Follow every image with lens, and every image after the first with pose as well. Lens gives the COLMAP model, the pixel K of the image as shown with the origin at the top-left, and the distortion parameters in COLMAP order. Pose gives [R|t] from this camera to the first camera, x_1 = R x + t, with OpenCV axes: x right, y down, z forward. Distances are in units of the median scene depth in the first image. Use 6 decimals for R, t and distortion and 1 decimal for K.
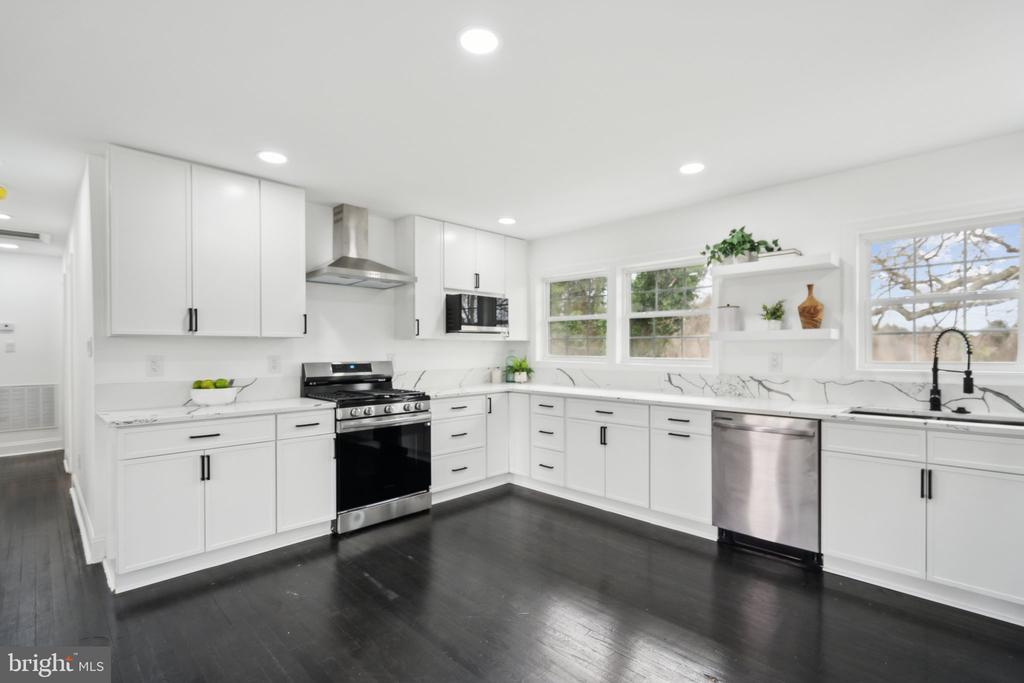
lens RADIAL K [[475.6, 0, 516.3], [0, 475.6, 347.0], [0, 0, 1]] dist [-0.000296, 0.000007]
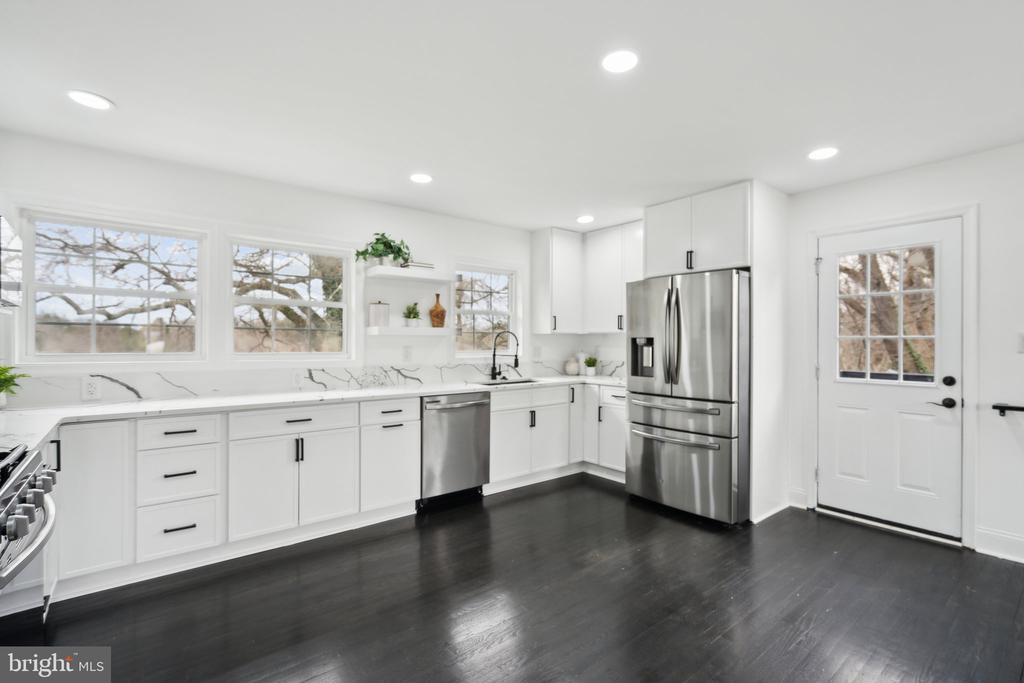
lens RADIAL K [[475.6, 0, 516.3], [0, 475.6, 347.0], [0, 0, 1]] dist [-0.000296, 0.000007]
pose [[0.105666, -0.006804, 0.994378, -0.618607], [-0.007406, 0.999943, 0.007629, 0.004047], [-0.994374, -0.008170, 0.105610, 0.593801]]
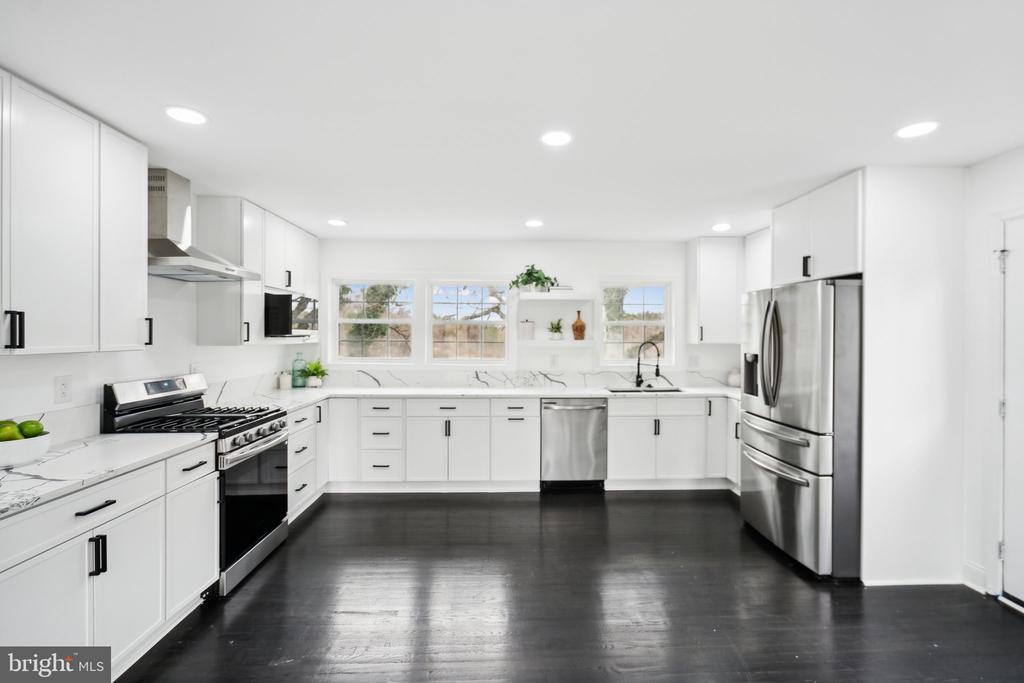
lens RADIAL K [[468.4, 0, 512.0], [0, 468.4, 341.5], [0, 0, 1]] dist [0.000401, 0.000283]
pose [[0.688933, -0.005214, 0.724807, -0.581192], [-0.007583, 0.999868, 0.014401, -0.047598], [-0.724786, -0.015417, 0.688802, 0.103454]]
